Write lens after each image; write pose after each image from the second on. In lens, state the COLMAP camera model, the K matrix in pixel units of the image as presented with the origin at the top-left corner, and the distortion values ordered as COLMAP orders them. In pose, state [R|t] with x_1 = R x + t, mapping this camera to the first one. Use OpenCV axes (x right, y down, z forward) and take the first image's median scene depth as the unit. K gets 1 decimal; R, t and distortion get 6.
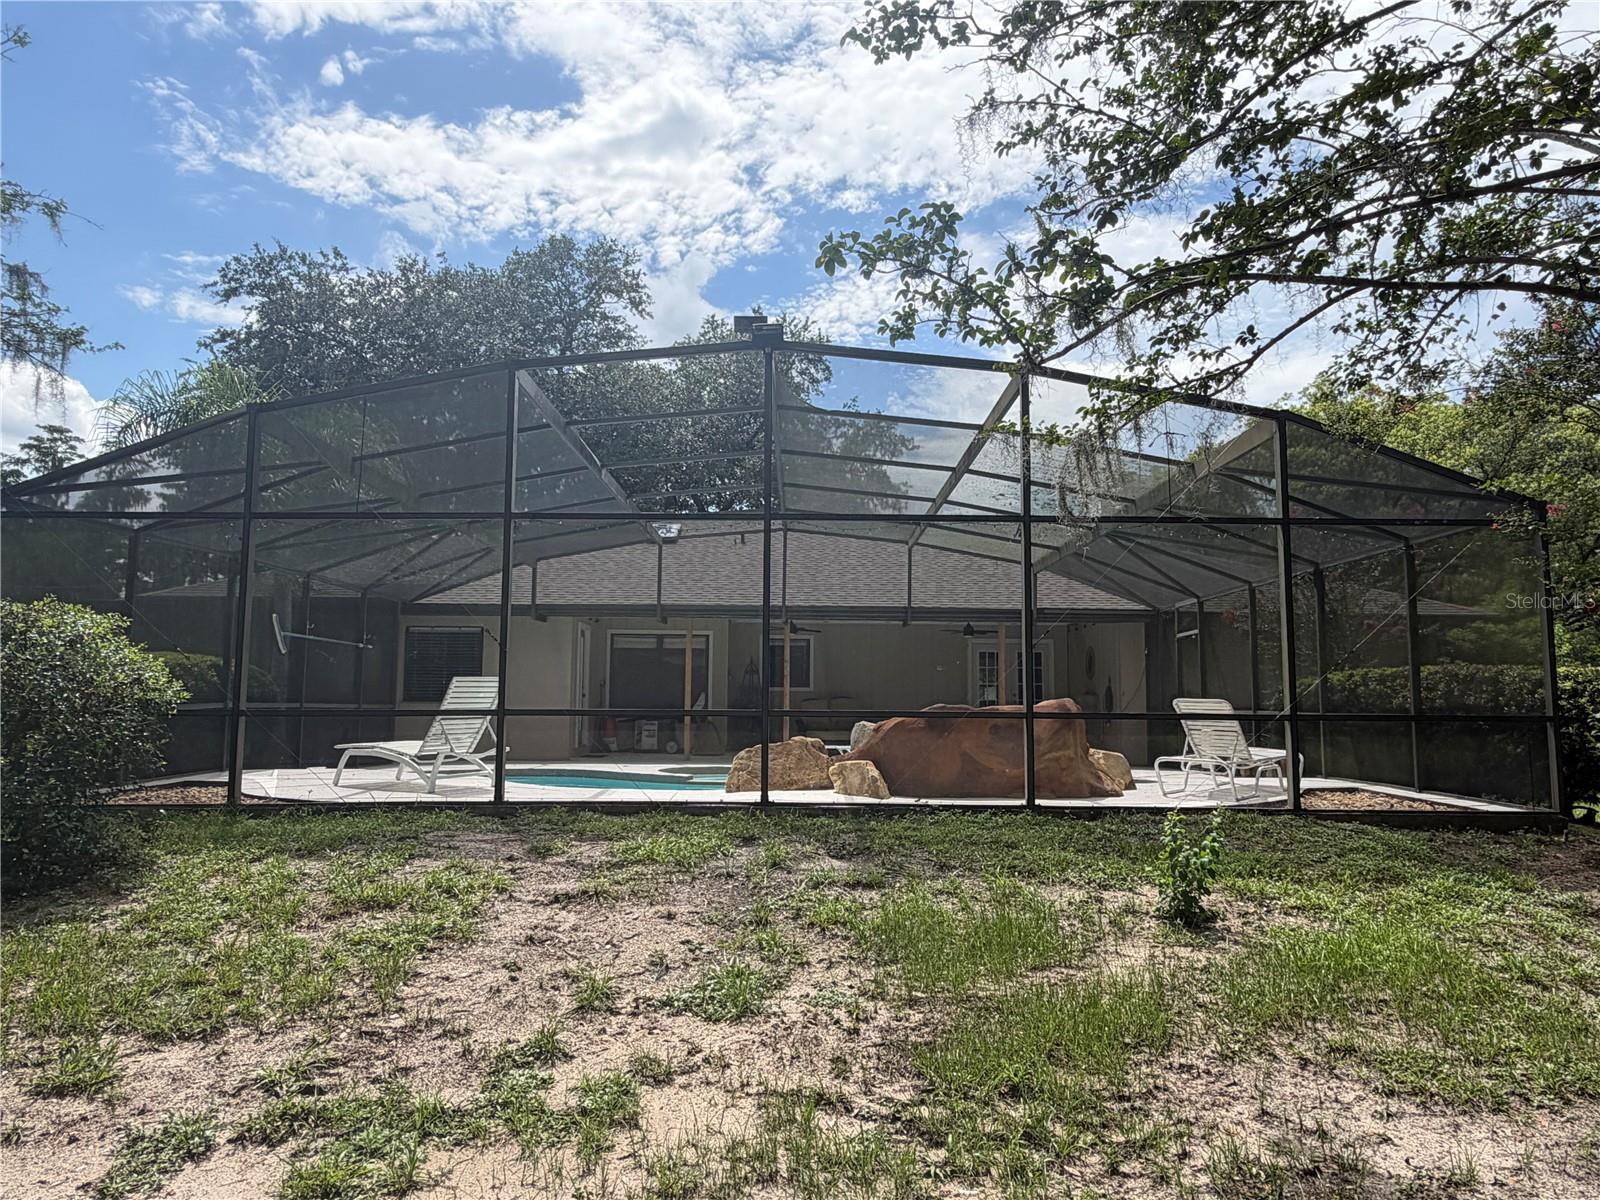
lens RADIAL K [[1072.5, 0, 800.1], [0, 1072.5, 599.1], [0, 0, 1]] dist [0.000025, -0.000021]
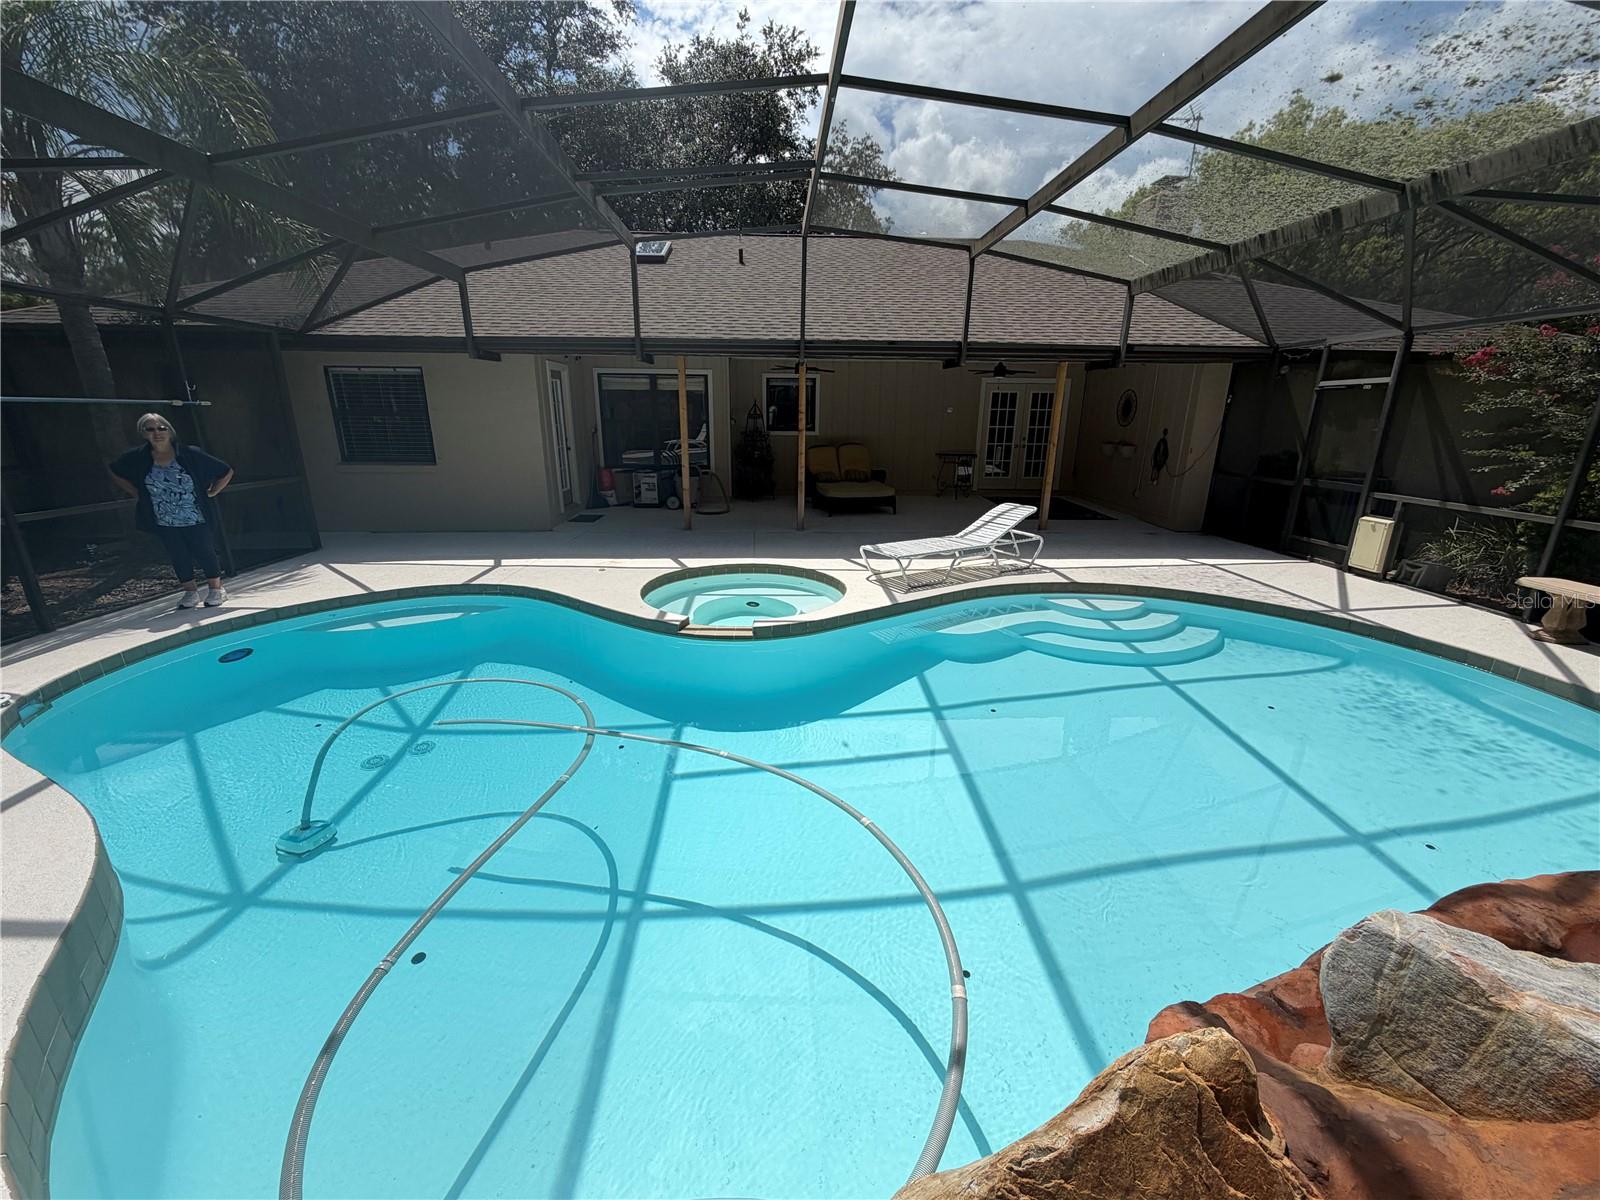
lens RADIAL K [[642.7, 0, 800.1], [0, 642.7, 597.5], [0, 0, 1]] dist [-0.000041, -0.000022]
pose [[0.999072, -0.012924, 0.041077, -0.033838], [-0.003554, 0.925906, 0.377738, 0.002890], [-0.042915, -0.377534, 0.925001, 0.453265]]
